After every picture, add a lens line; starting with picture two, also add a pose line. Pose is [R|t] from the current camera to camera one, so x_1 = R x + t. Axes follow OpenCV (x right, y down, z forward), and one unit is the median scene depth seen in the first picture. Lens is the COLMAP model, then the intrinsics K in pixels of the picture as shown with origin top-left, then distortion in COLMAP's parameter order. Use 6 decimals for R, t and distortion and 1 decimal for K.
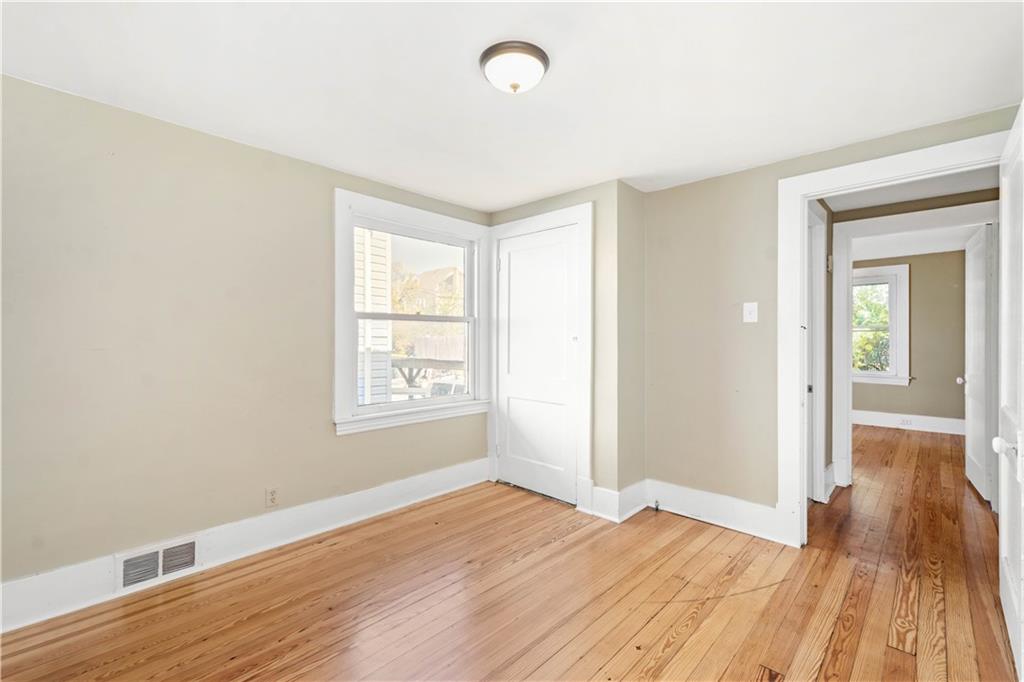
lens RADIAL K [[452.6, 0, 493.1], [0, 452.6, 336.3], [0, 0, 1]] dist [0.008233, -0.002644]
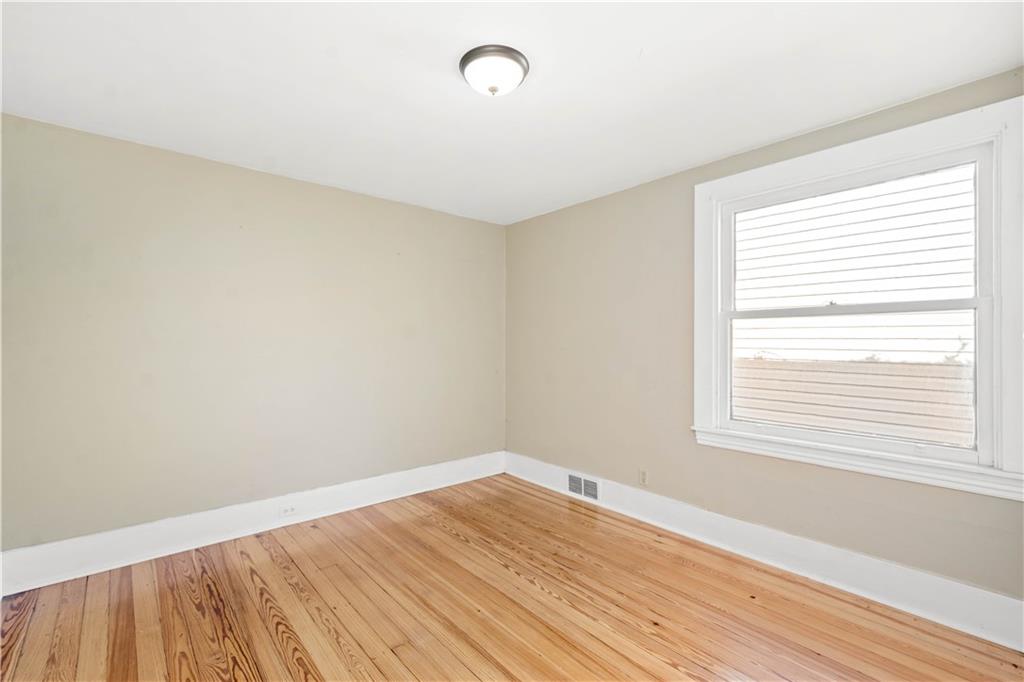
lens RADIAL K [[452.6, 0, 515.9], [0, 452.6, 345.7], [0, 0, 1]] dist [0.008233, -0.002644]
pose [[-0.081146, 0.003582, -0.996696, 0.694946], [0.002327, 0.999991, 0.003404, 0.010327], [0.996700, -0.002043, -0.081153, 0.760068]]
